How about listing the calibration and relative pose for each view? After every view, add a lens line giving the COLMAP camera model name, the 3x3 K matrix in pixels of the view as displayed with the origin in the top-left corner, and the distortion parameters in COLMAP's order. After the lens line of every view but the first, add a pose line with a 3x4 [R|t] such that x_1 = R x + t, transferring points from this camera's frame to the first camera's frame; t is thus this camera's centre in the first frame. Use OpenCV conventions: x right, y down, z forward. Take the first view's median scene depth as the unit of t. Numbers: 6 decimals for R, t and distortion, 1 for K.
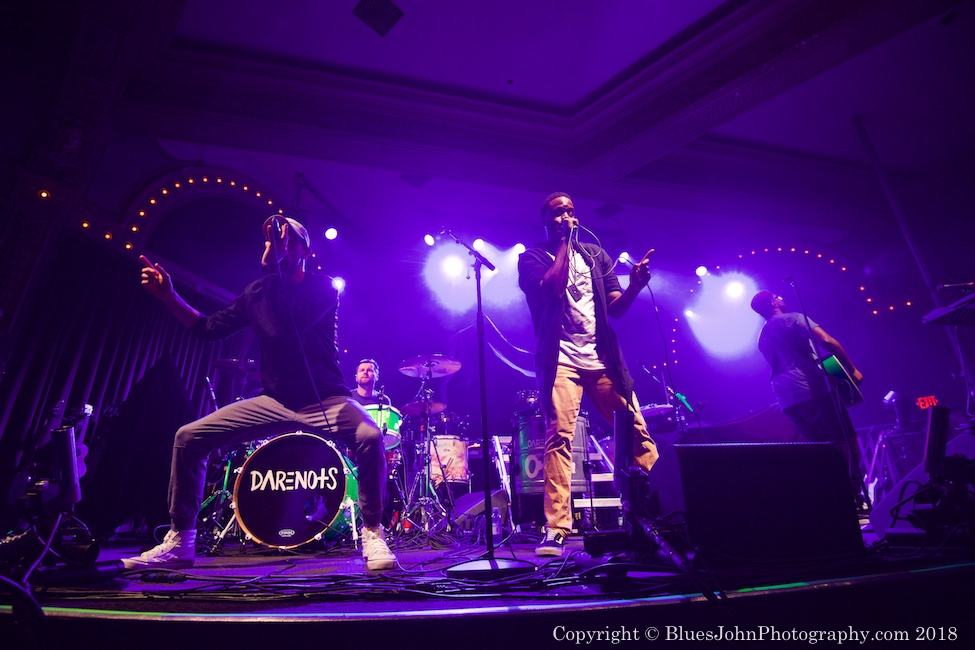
lens RADIAL K [[459.9, 0, 474.7], [0, 459.9, 322.0], [0, 0, 1]] dist [0.000476, -0.026898]
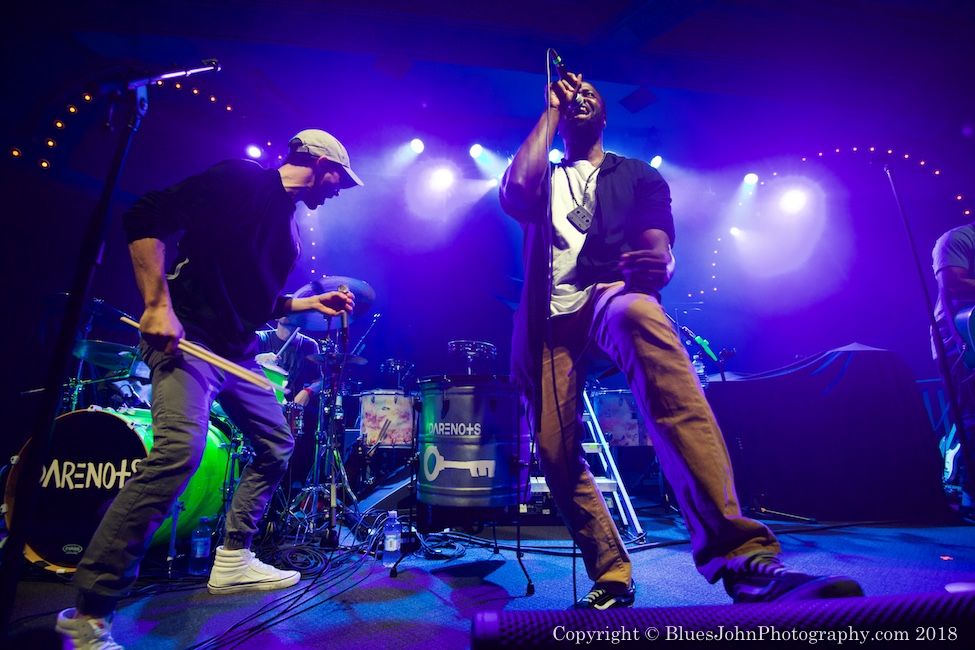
lens RADIAL K [[459.9, 0, 474.7], [0, 459.9, 322.0], [0, 0, 1]] dist [0.000476, -0.026898]
pose [[0.995700, -0.001397, -0.092627, 0.260598], [0.016128, 0.987231, 0.158479, 0.014444], [0.091223, -0.159291, 0.983008, 0.412320]]
